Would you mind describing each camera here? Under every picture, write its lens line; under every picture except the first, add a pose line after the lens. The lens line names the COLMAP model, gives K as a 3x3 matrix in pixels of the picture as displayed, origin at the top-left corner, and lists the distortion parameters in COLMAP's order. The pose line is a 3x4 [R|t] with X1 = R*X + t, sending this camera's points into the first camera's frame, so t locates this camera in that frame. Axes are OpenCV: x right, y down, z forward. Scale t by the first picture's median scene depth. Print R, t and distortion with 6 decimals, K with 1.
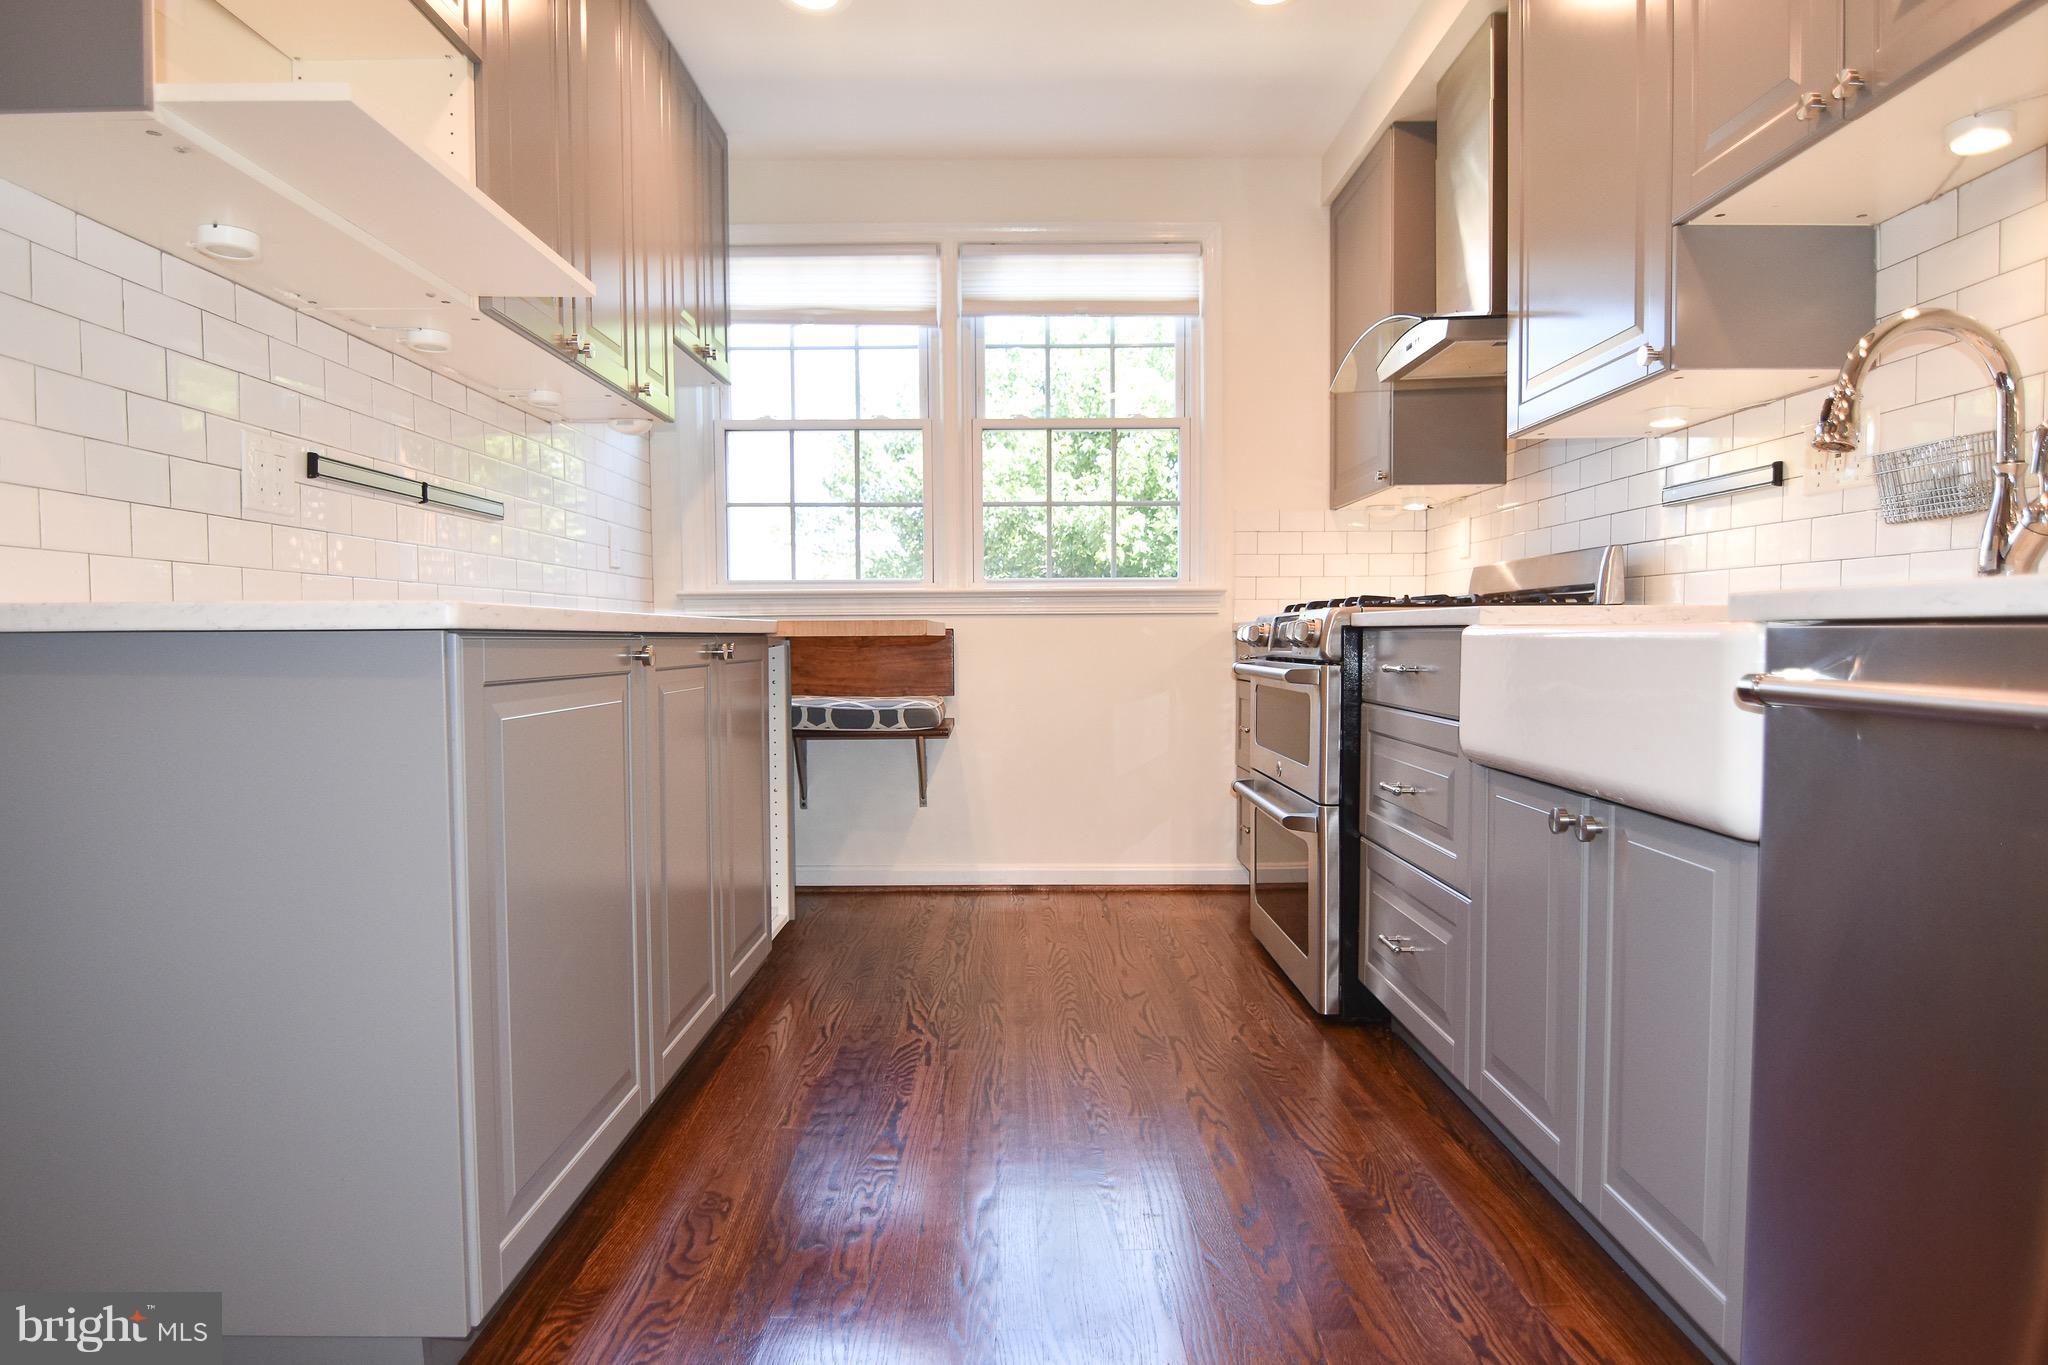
lens RADIAL K [[1141.0, 0, 1025.3], [0, 1141.0, 700.4], [0, 0, 1]] dist [-0.017732, -0.003189]
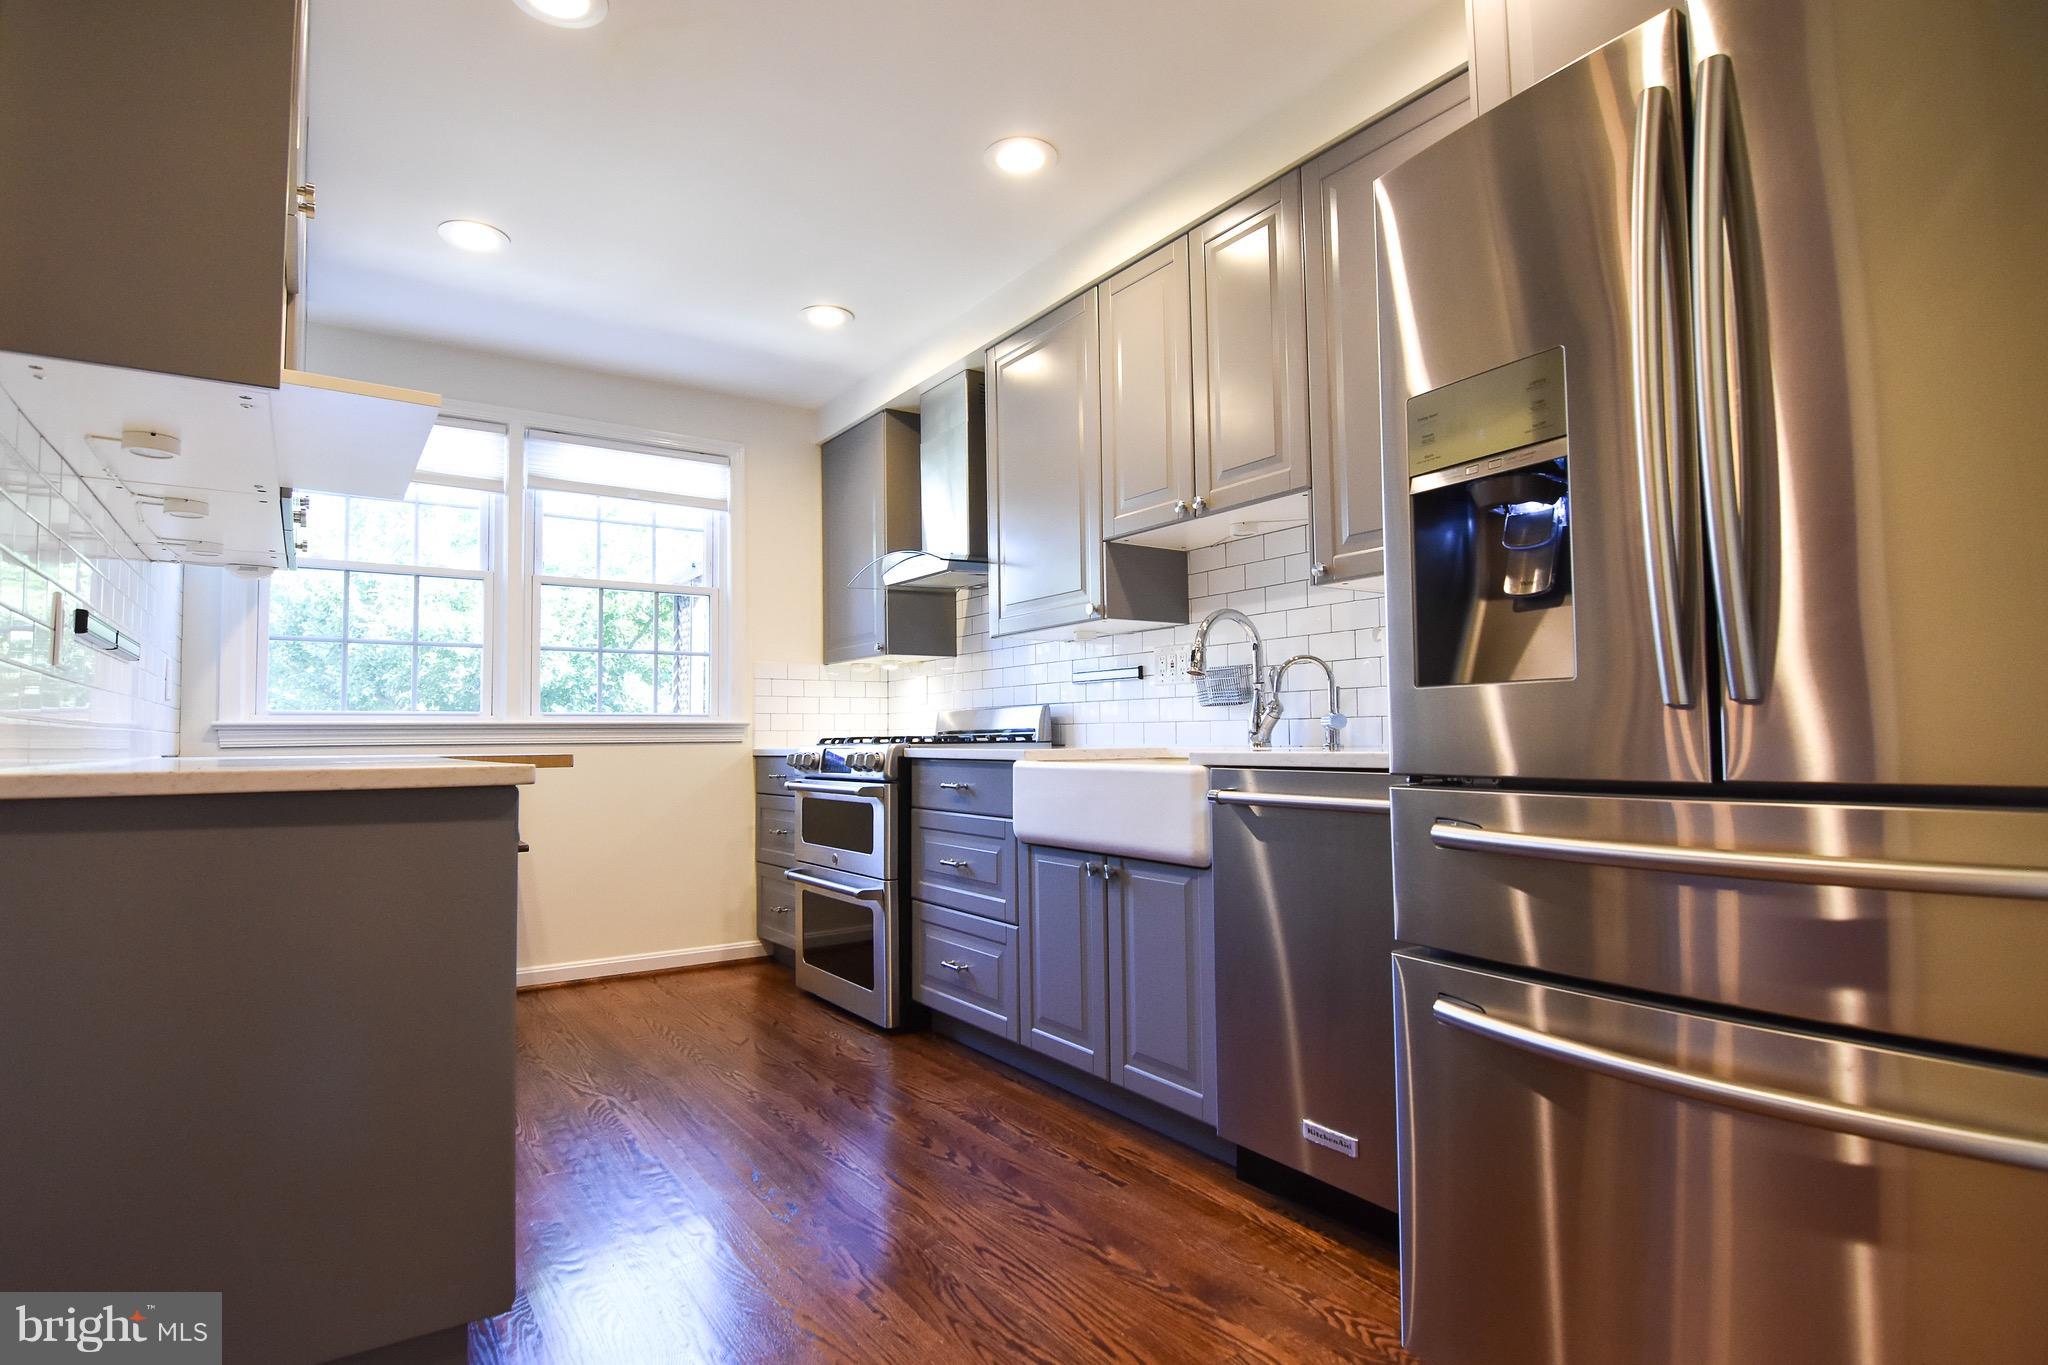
lens RADIAL K [[1054.2, 0, 1018.1], [0, 1054.2, 698.0], [0, 0, 1]] dist [0.000786, -0.000020]
pose [[0.825079, 0.018199, 0.564724, -0.264015], [0.038284, 0.995384, -0.088011, -0.010455], [-0.563718, 0.094235, 0.820574, -0.159550]]
